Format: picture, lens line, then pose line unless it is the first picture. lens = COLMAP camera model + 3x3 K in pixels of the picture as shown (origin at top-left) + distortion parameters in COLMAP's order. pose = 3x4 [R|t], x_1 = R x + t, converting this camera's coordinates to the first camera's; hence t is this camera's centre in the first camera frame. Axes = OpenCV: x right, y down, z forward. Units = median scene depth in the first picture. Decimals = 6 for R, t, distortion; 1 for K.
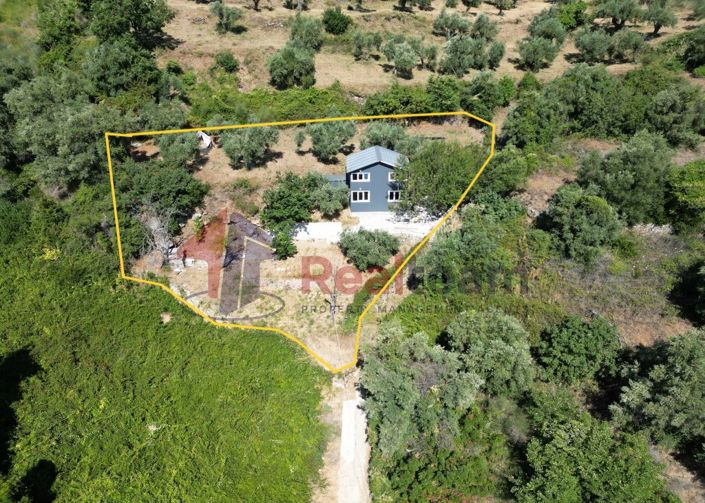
lens RADIAL K [[495.6, 0, 350.3], [0, 495.6, 258.0], [0, 0, 1]] dist [0.071866, -0.059823]
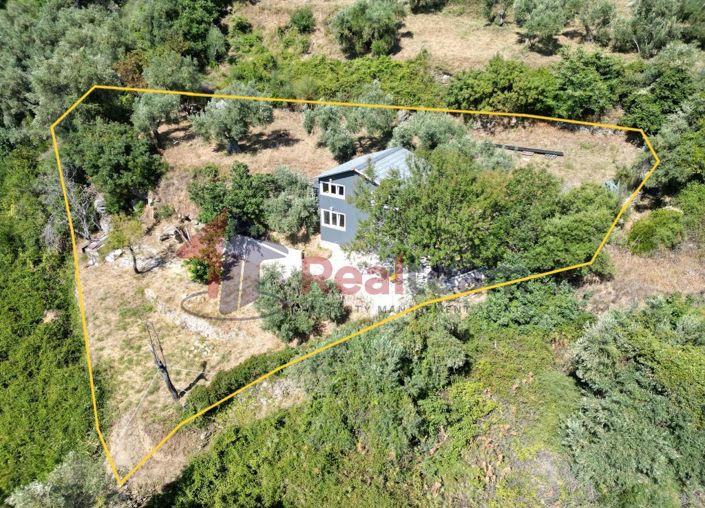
lens RADIAL K [[495.6, 0, 354.0], [0, 495.6, 256.7], [0, 0, 1]] dist [0.071866, -0.059823]
pose [[0.848308, 0.241450, -0.471248, 0.355990], [-0.240320, 0.968603, 0.063668, -0.125470], [0.471826, 0.059240, 0.879700, 0.456129]]
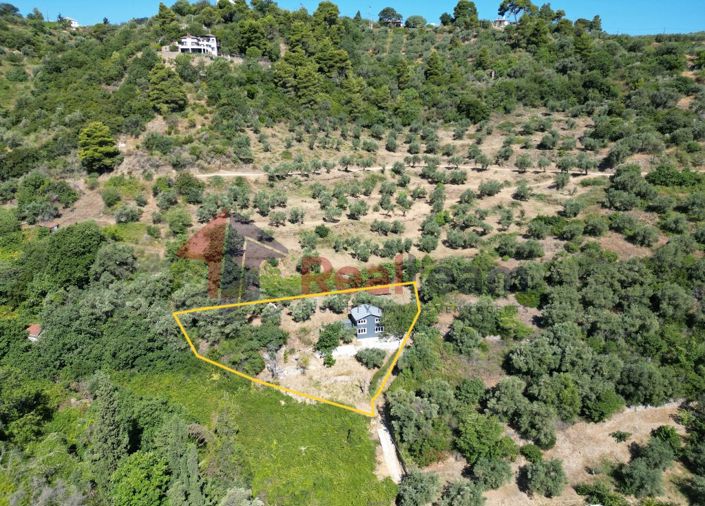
lens RADIAL K [[495.6, 0, 348.7], [0, 495.6, 257.9], [0, 0, 1]] dist [0.071866, -0.059823]
pose [[0.975445, -0.052958, 0.213783, -0.450018], [0.095258, 0.976621, -0.192712, -0.032216], [-0.198579, 0.208344, 0.957684, -0.990160]]
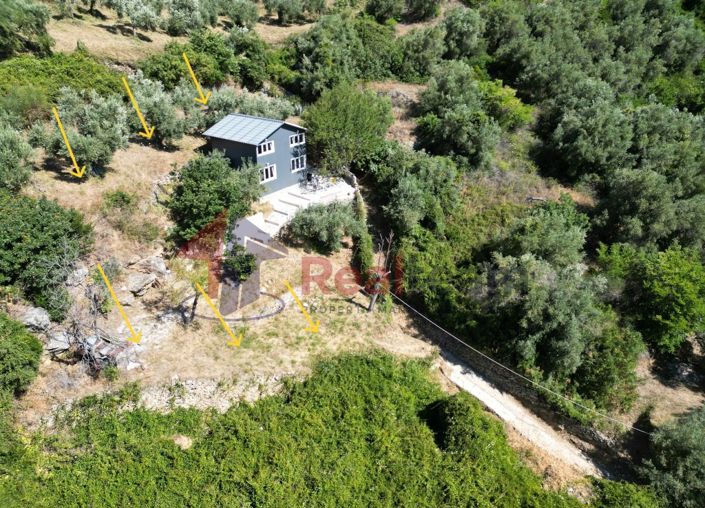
lens RADIAL K [[495.6, 0, 354.7], [0, 495.6, 267.5], [0, 0, 1]] dist [0.071866, -0.059823]
pose [[0.576848, -0.365371, 0.730583, -0.528326], [0.357865, 0.917027, 0.176053, -0.078492], [-0.734289, 0.159894, 0.659738, 0.406609]]
